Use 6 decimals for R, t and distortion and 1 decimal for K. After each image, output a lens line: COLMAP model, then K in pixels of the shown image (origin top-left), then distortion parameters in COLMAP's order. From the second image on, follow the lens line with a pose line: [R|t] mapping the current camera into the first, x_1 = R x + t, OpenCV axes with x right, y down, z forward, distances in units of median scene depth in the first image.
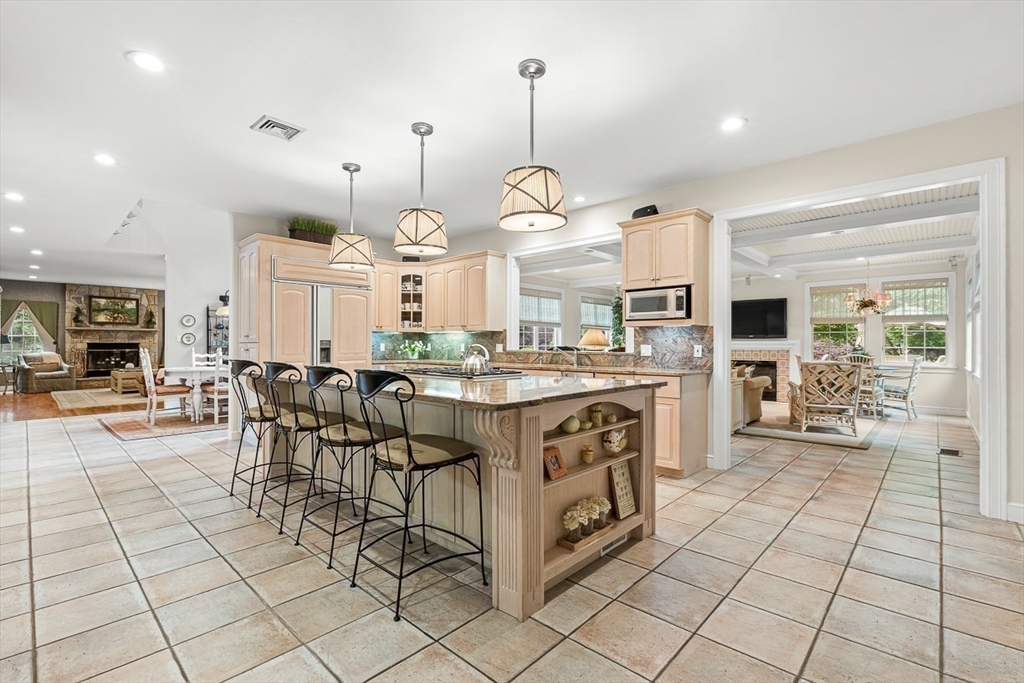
lens RADIAL K [[459.6, 0, 512.0], [0, 459.6, 341.5], [0, 0, 1]] dist [-0.003353, -0.000757]
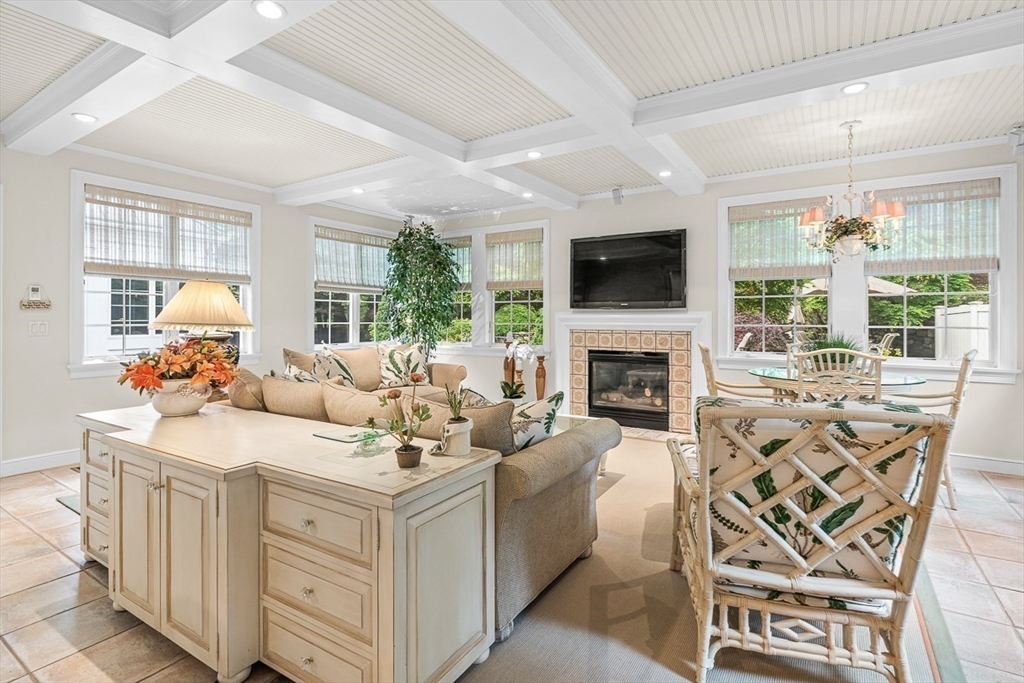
lens RADIAL K [[512.9, 0, 515.5], [0, 512.9, 316.6], [0, 0, 1]] dist [-0.000278, -0.000210]
pose [[0.983063, -0.001061, 0.183265, 0.382150], [0.000508, 0.999995, 0.003061, 0.000221], [-0.183267, -0.002916, 0.983059, 0.589997]]
